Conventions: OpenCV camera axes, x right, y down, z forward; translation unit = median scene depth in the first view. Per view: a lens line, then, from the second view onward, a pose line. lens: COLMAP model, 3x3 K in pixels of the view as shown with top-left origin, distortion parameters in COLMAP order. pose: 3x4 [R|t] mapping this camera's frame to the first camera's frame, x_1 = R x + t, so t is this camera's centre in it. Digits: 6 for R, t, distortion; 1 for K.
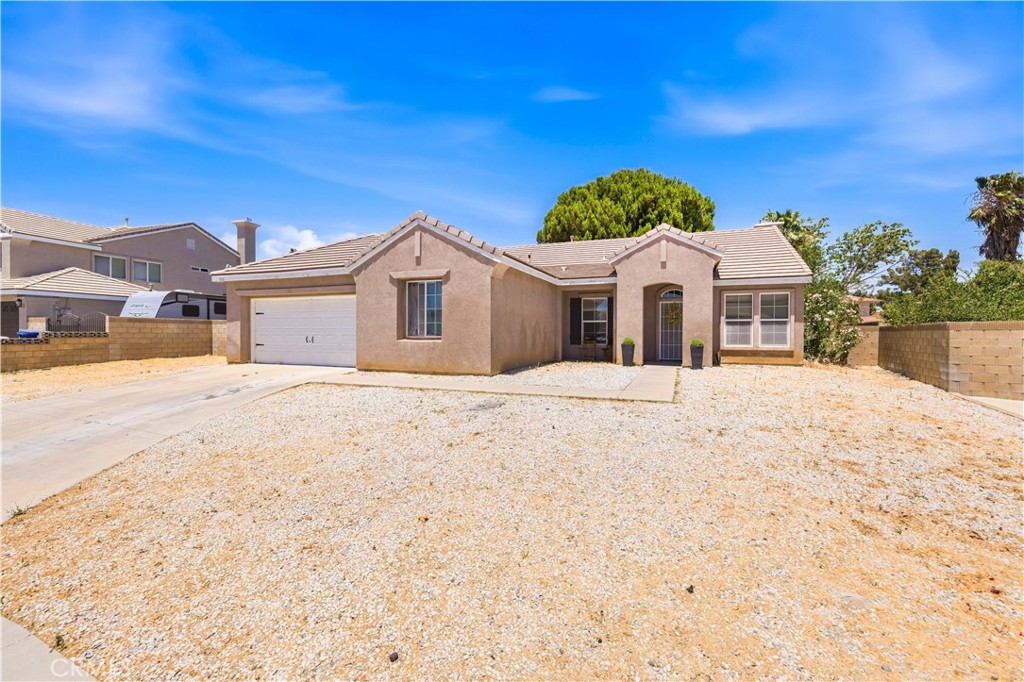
lens RADIAL K [[424.5, 0, 510.0], [0, 424.5, 335.0], [0, 0, 1]] dist [-0.003841, 0.000292]
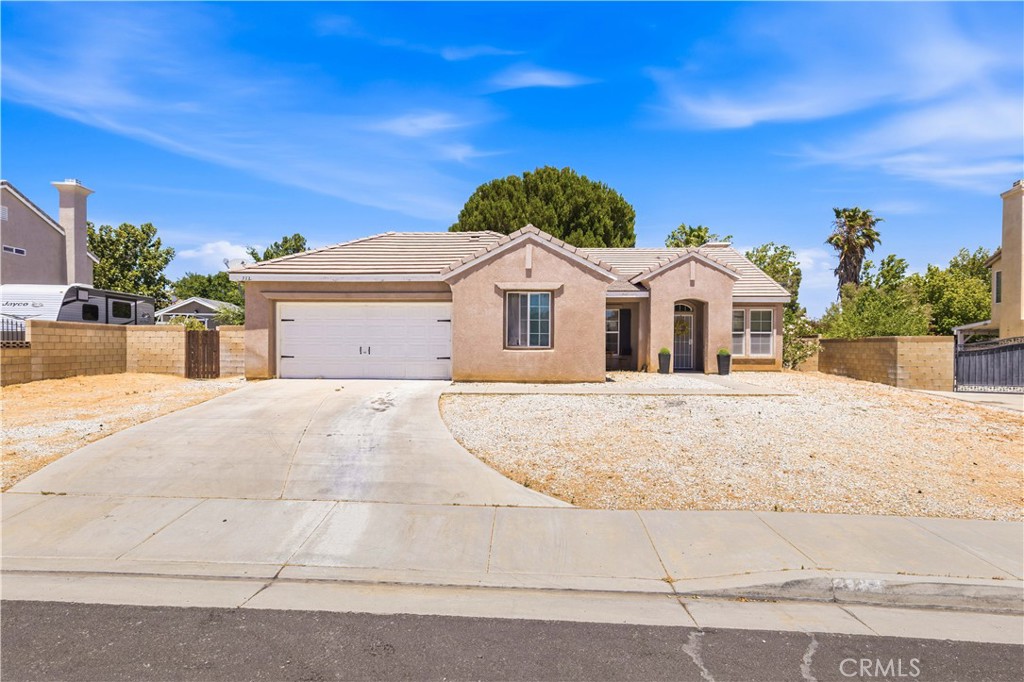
lens RADIAL K [[521.7, 0, 512.5], [0, 521.7, 347.0], [0, 0, 1]] dist [0.000940, 0.000315]
pose [[0.943847, -0.000181, 0.330384, -0.510055], [-0.000308, 0.999999, 0.001428, 0.001879], [-0.330384, -0.001449, 0.943846, -0.135707]]
